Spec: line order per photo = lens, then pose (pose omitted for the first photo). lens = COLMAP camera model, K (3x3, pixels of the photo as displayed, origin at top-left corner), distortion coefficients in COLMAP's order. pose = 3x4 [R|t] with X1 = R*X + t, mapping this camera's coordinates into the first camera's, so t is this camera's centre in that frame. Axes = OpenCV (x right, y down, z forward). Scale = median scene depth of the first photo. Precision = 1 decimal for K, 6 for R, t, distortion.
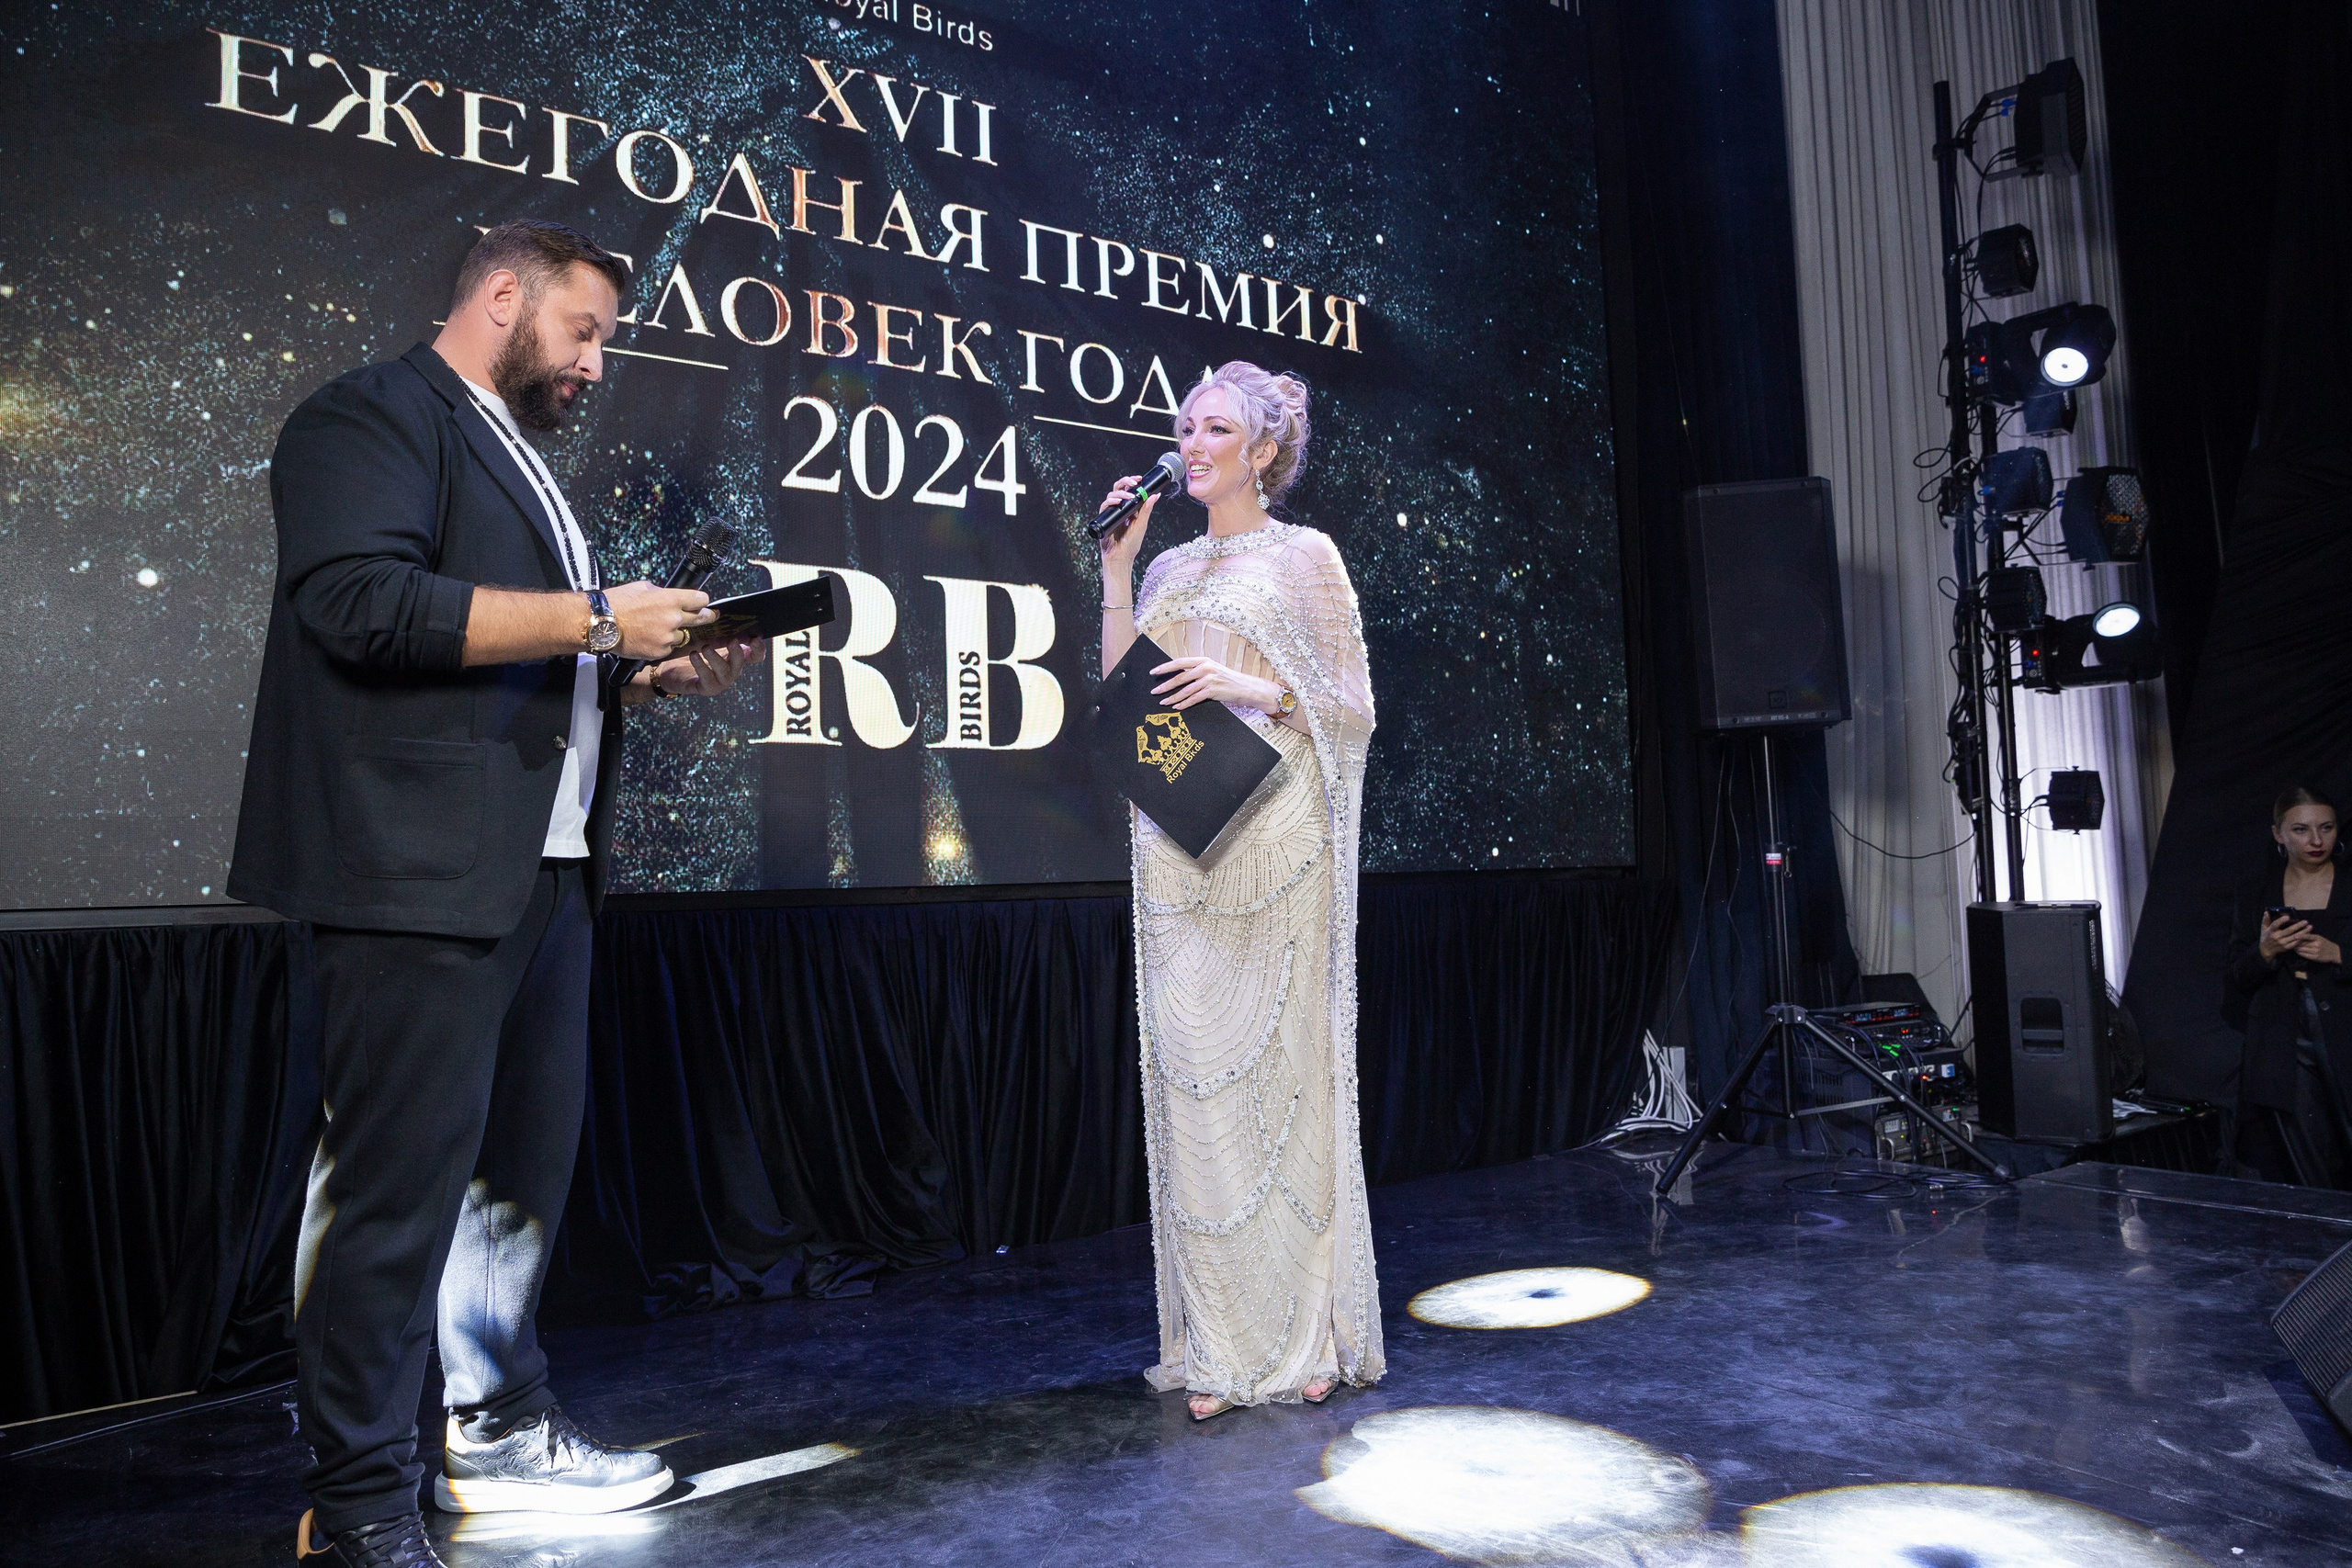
lens RADIAL K [[1518.7, 0, 1090.4], [0, 1518.7, 772.9], [0, 0, 1]] dist [-0.008329, 0.035020]
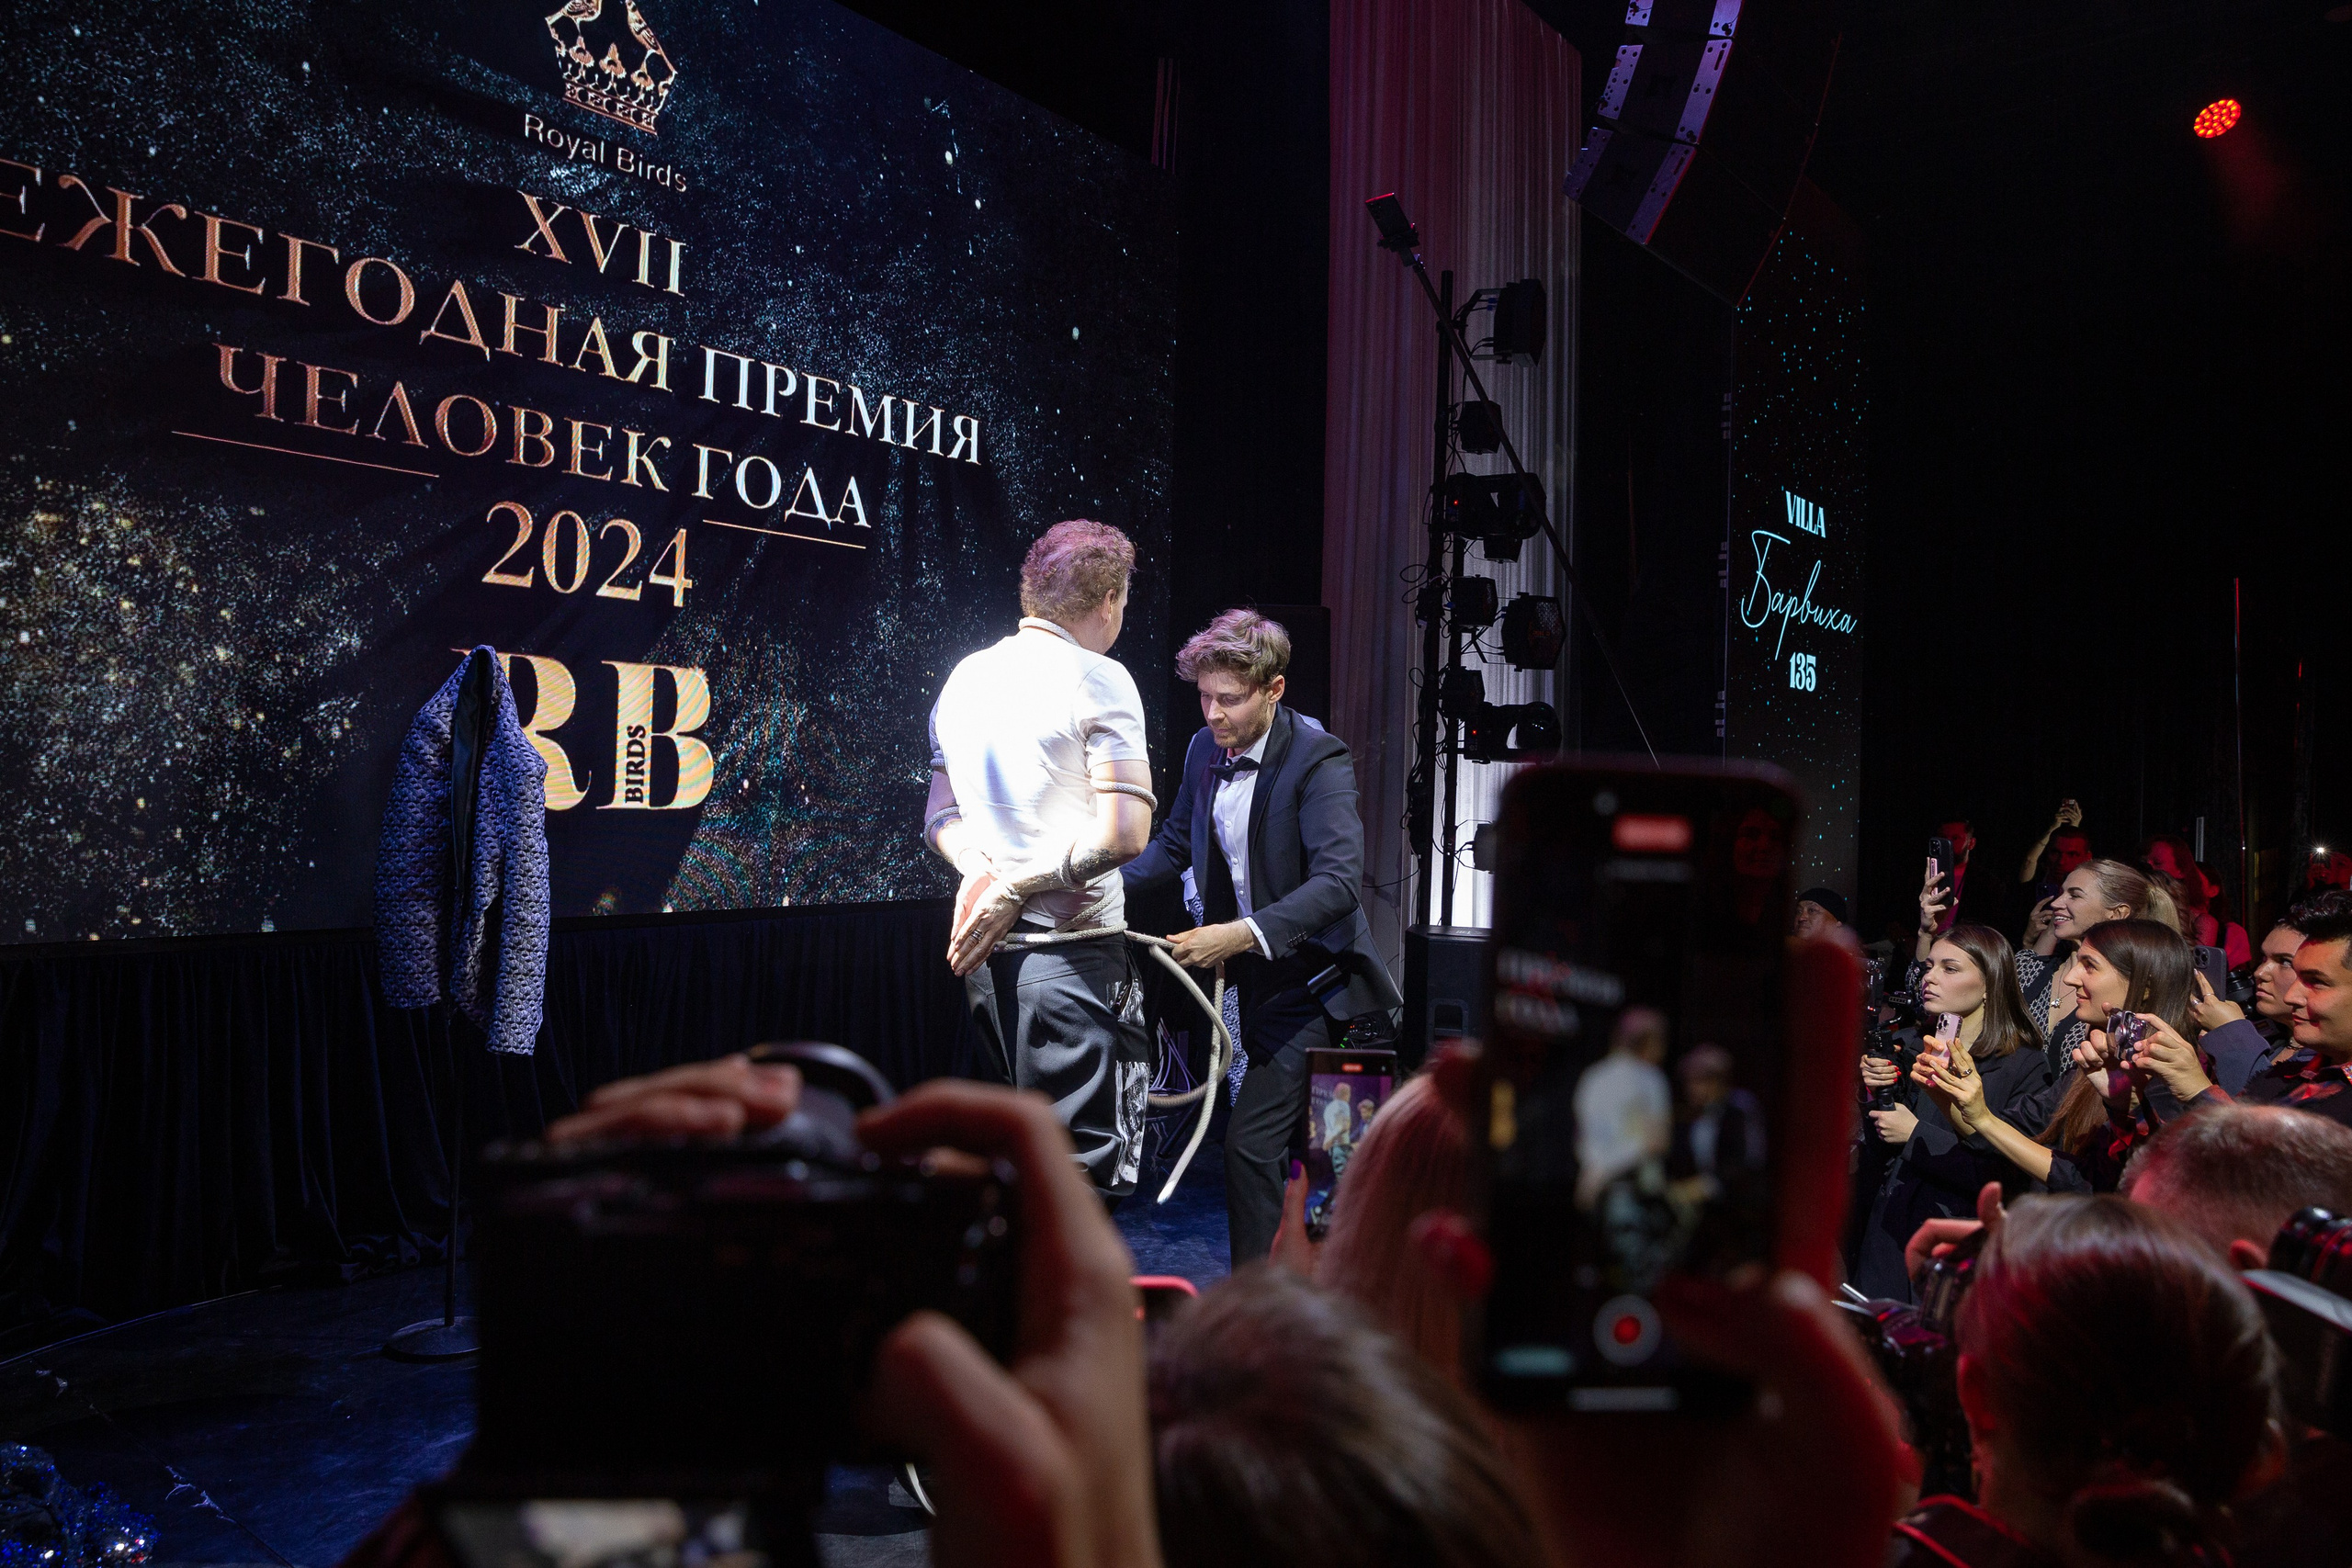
lens RADIAL K [[1518.7, 0, 1090.4], [0, 1518.7, 772.9], [0, 0, 1]] dist [-0.008329, 0.035020]
pose [[0.958689, 0.062267, 0.277557, -0.064617], [-0.078548, 0.995758, 0.047916, -0.122953], [-0.273396, -0.067738, 0.959514, -0.215663]]
